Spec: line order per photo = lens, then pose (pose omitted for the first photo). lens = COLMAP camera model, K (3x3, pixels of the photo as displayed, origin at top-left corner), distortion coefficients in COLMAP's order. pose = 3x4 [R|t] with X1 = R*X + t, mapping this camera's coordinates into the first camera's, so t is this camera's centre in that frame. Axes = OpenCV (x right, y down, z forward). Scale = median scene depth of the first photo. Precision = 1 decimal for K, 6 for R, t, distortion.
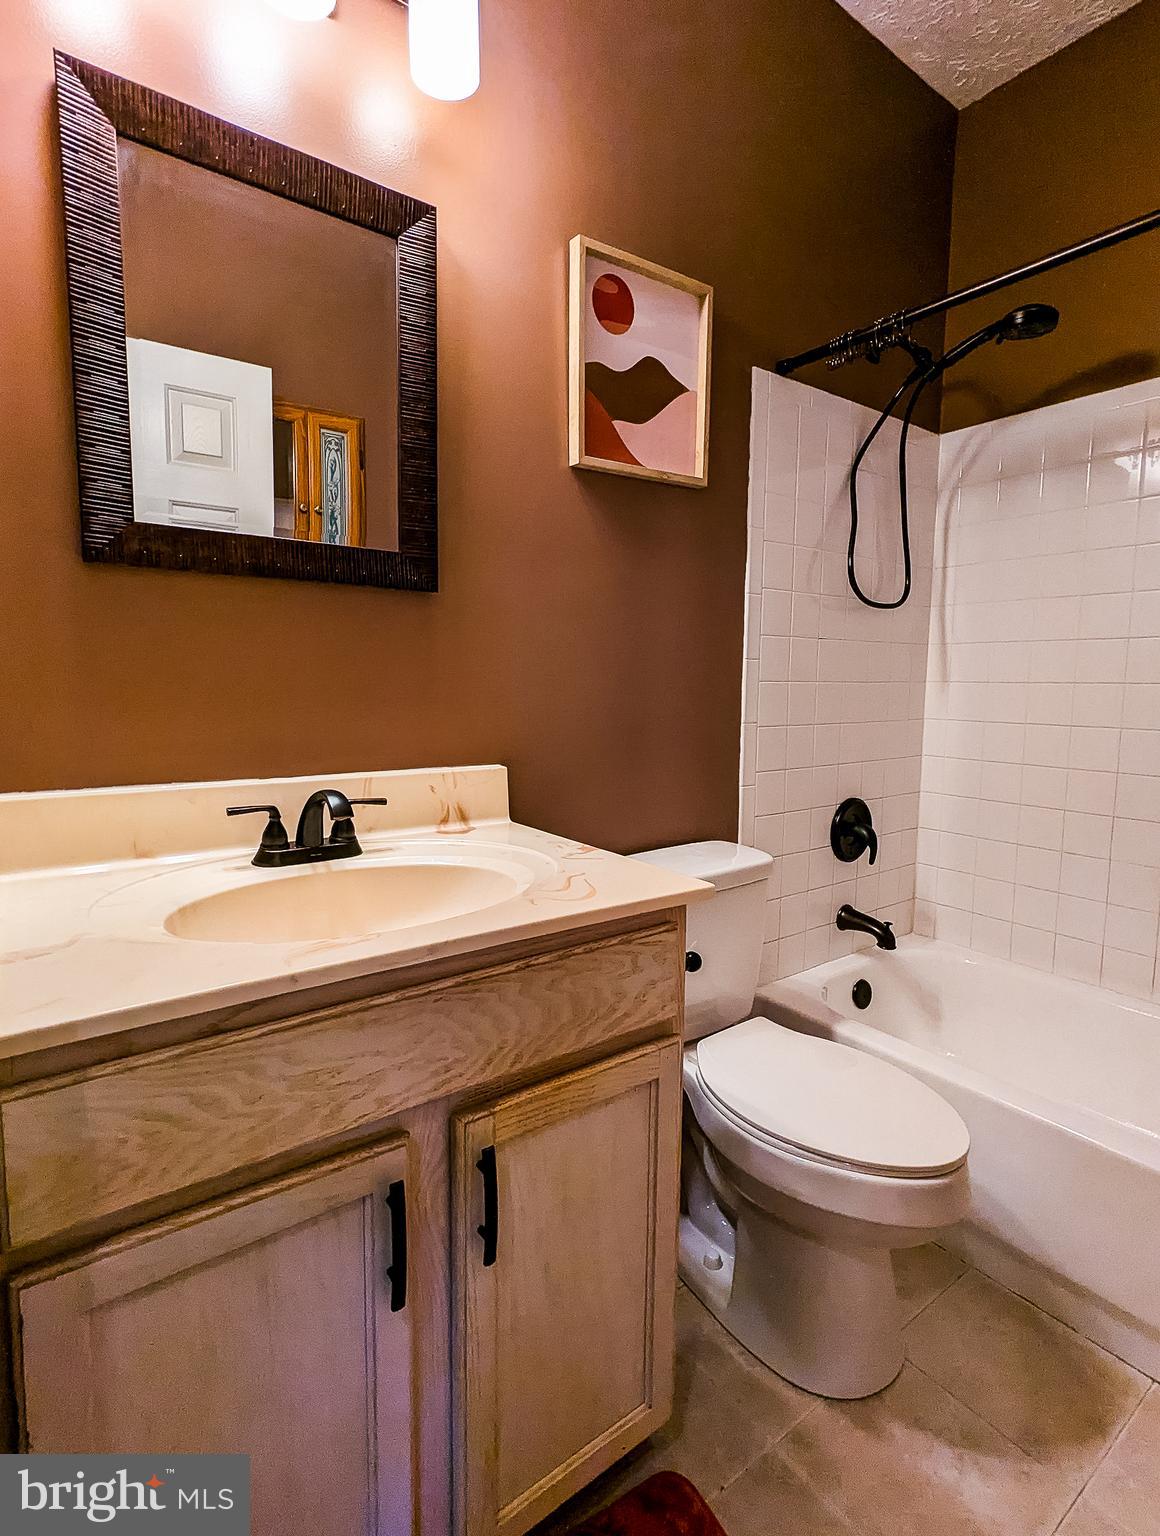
lens RADIAL K [[778.4, 0, 580.0], [0, 778.4, 768.0], [0, 0, 1]] dist [-0.000802, 0.002024]
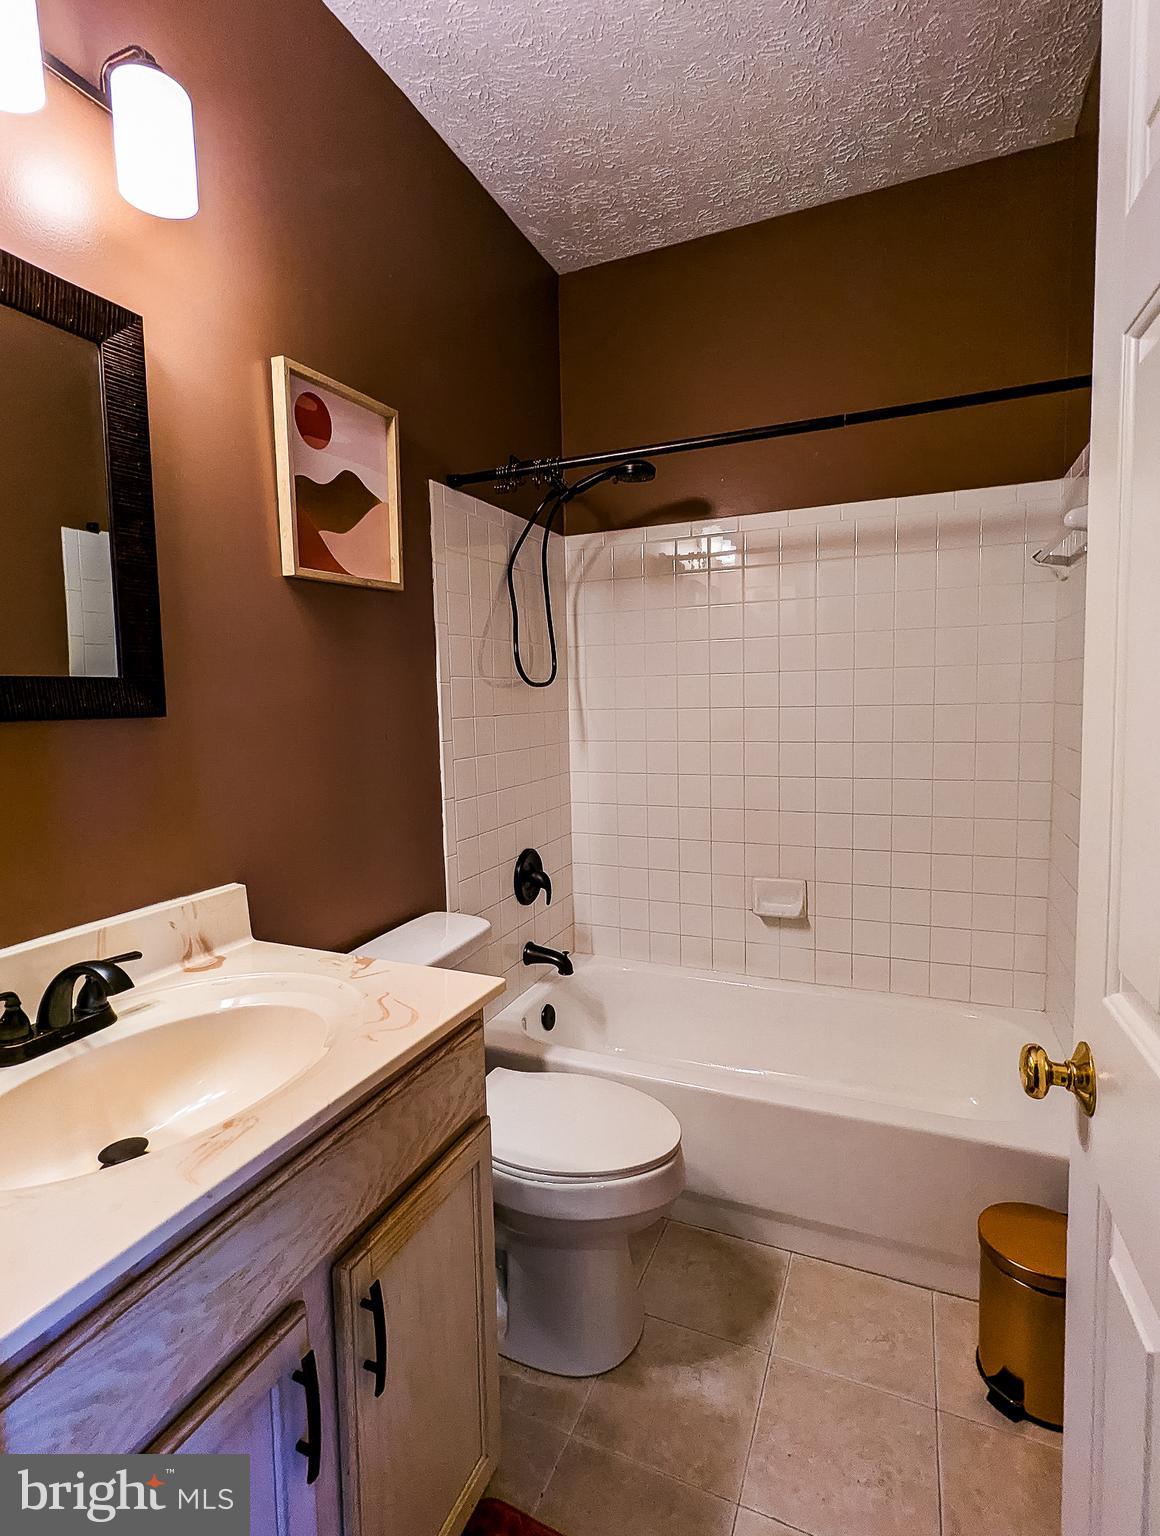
lens RADIAL K [[776.0, 0, 597.1], [0, 776.0, 763.9], [0, 0, 1]] dist [-0.000318, 0.006338]
pose [[0.856178, -0.071806, 0.511666, -0.198592], [0.082728, 0.996571, 0.001427, -0.114277], [-0.510014, 0.041108, 0.859183, -0.059910]]
